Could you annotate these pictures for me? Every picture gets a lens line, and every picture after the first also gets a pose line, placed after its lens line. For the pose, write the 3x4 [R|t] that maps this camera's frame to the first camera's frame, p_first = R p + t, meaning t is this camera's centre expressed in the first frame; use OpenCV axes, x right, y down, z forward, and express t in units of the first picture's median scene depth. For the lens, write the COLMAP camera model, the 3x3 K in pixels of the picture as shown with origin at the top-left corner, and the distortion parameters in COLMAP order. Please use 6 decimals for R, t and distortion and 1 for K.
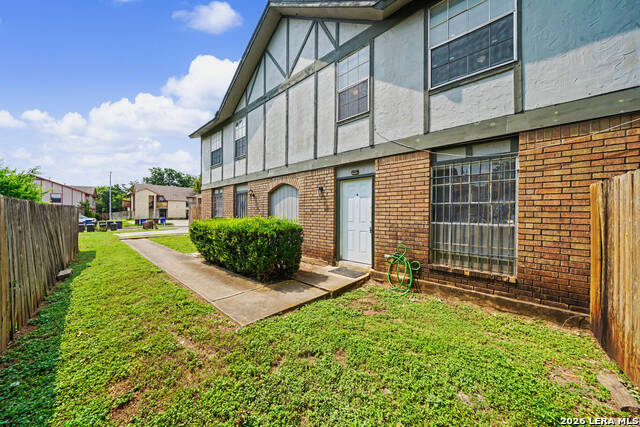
lens RADIAL K [[216.5, 0, 315.6], [0, 216.5, 215.8], [0, 0, 1]] dist [-0.003168, -0.000081]
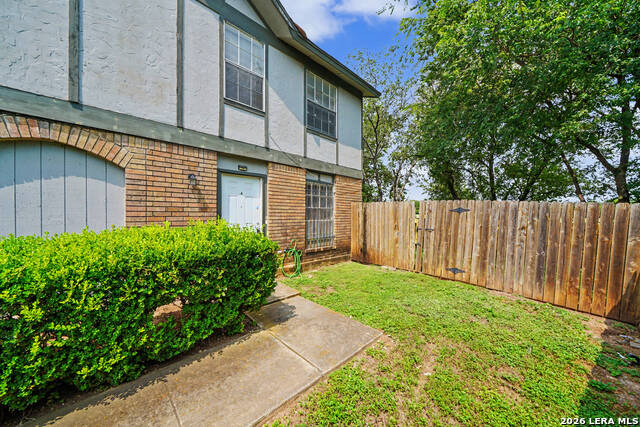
lens RADIAL K [[216.5, 0, 315.6], [0, 216.5, 215.8], [0, 0, 1]] dist [-0.003168, -0.000081]
pose [[0.078043, -0.016243, 0.996818, -0.740815], [0.006774, 0.999853, 0.015762, -0.018389], [-0.996927, 0.005522, 0.078141, 0.689501]]
